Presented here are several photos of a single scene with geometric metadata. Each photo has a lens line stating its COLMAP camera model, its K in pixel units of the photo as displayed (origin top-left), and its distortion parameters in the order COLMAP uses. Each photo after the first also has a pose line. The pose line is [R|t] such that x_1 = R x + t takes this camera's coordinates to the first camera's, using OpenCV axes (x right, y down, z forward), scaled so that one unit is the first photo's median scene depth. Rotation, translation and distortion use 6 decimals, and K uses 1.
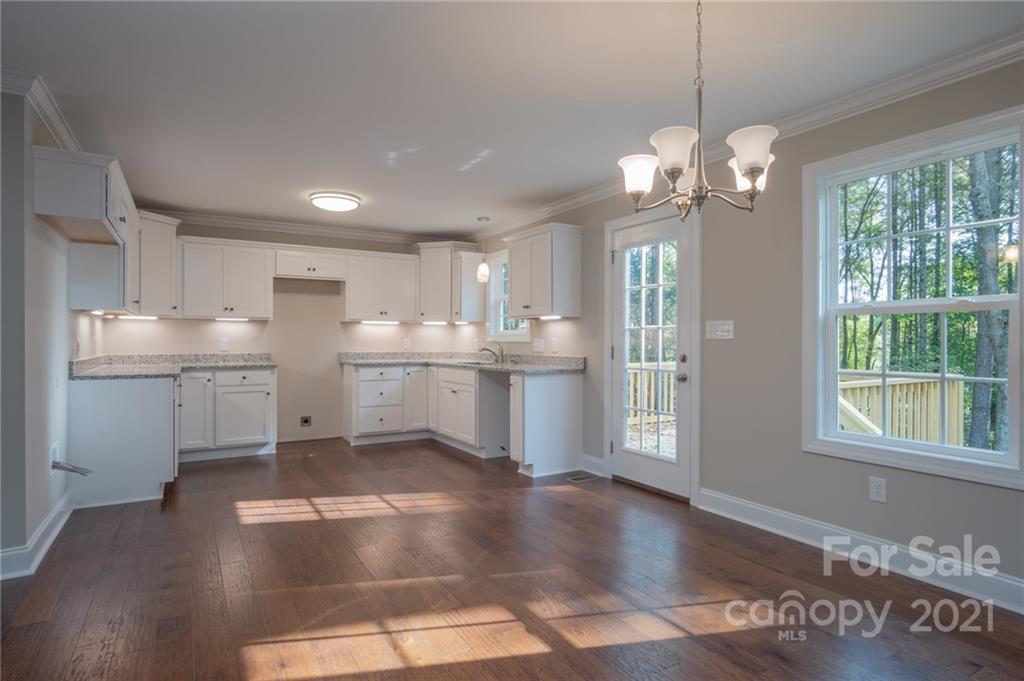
lens RADIAL K [[547.7, 0, 508.6], [0, 547.7, 342.6], [0, 0, 1]] dist [-0.010027, 0.005314]
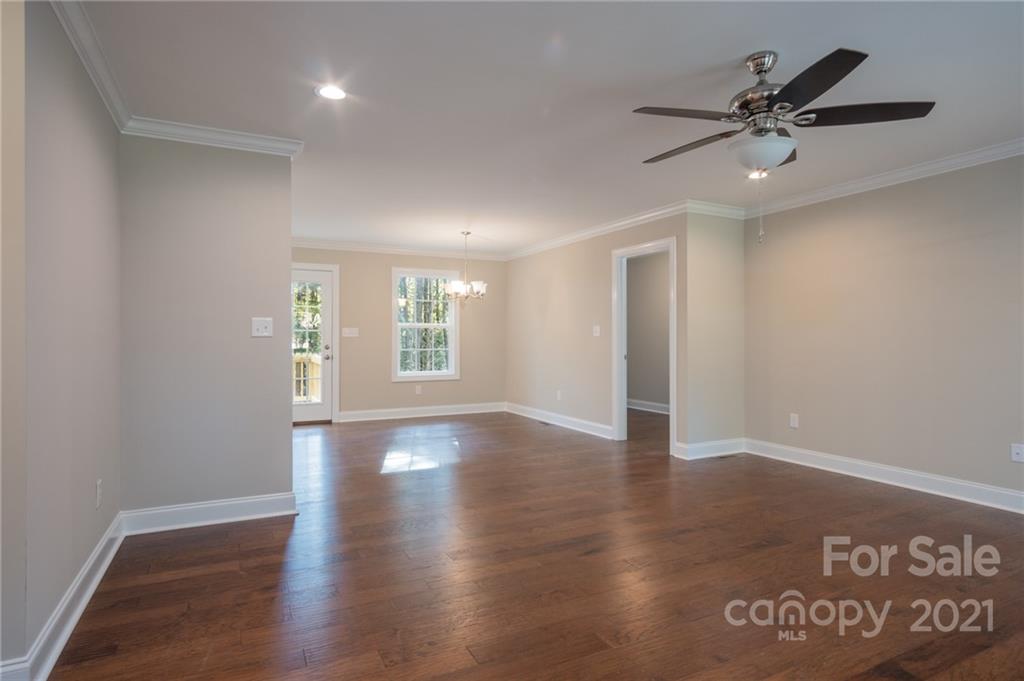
lens RADIAL K [[547.7, 0, 514.5], [0, 547.7, 337.8], [0, 0, 1]] dist [-0.010027, 0.005314]
pose [[0.063797, -0.004094, 0.997954, -1.120265], [0.005172, 0.999980, 0.003772, -0.005523], [-0.997949, 0.004921, 0.063817, 0.167528]]
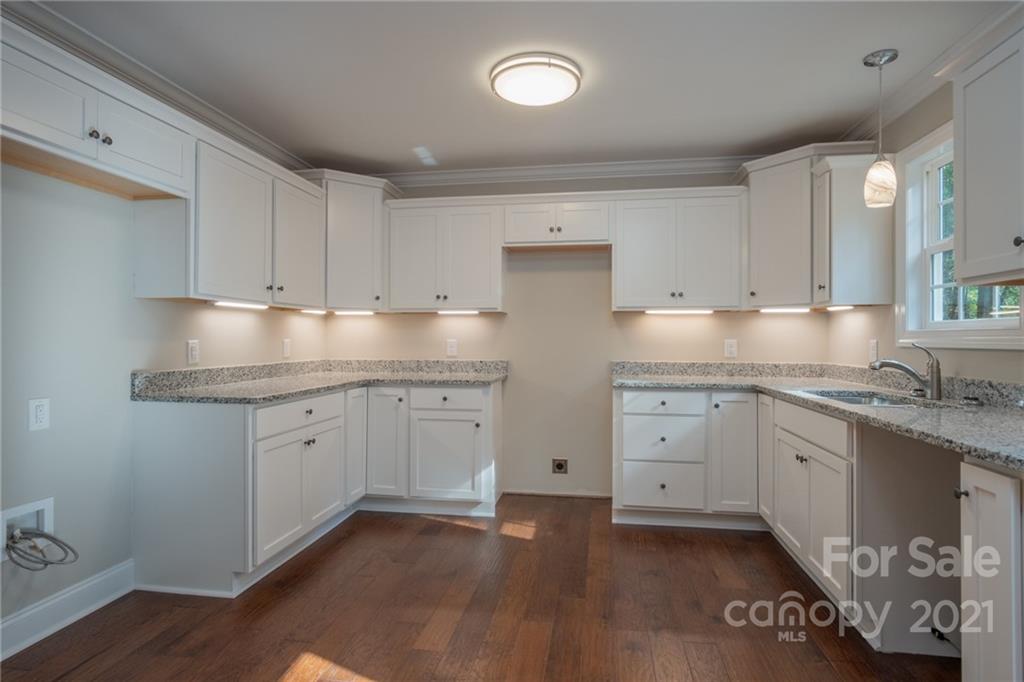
lens RADIAL K [[547.7, 0, 514.9], [0, 547.7, 335.4], [0, 0, 1]] dist [-0.010027, 0.005314]
pose [[0.772352, -0.003768, -0.635183, 0.003508], [-0.003616, 0.999940, -0.010328, -0.005865], [0.635184, 0.010273, 0.772292, 0.534540]]
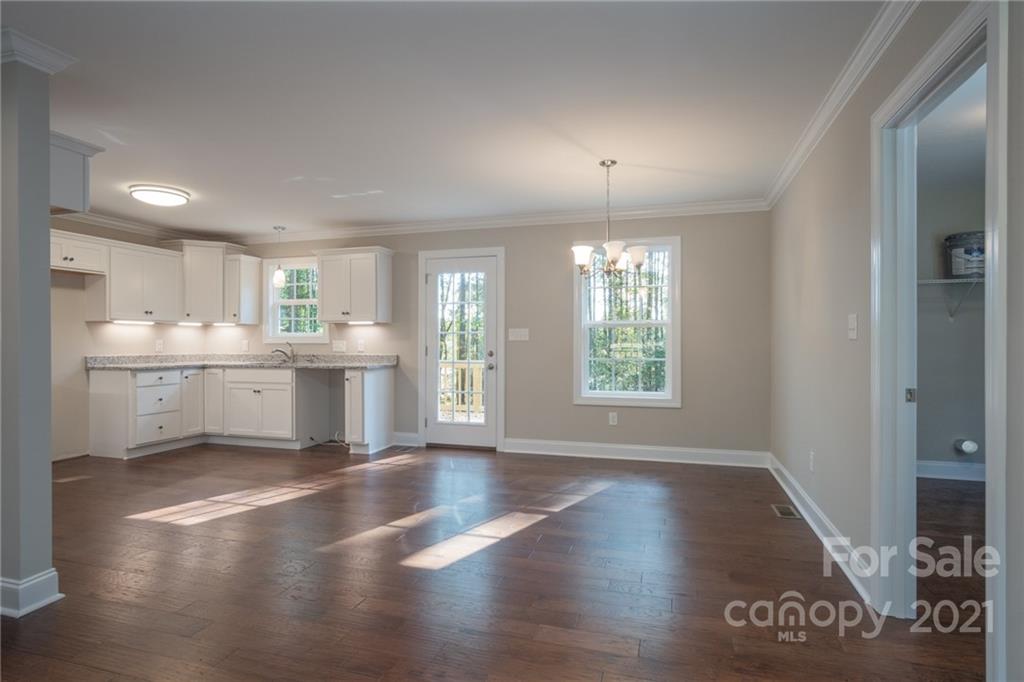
lens RADIAL K [[547.7, 0, 505.3], [0, 547.7, 340.5], [0, 0, 1]] dist [-0.010027, 0.005314]
pose [[0.739644, -0.001656, 0.672996, -0.473703], [0.004863, 0.999984, -0.002884, -0.001883], [-0.672980, 0.005406, 0.739641, -0.090008]]
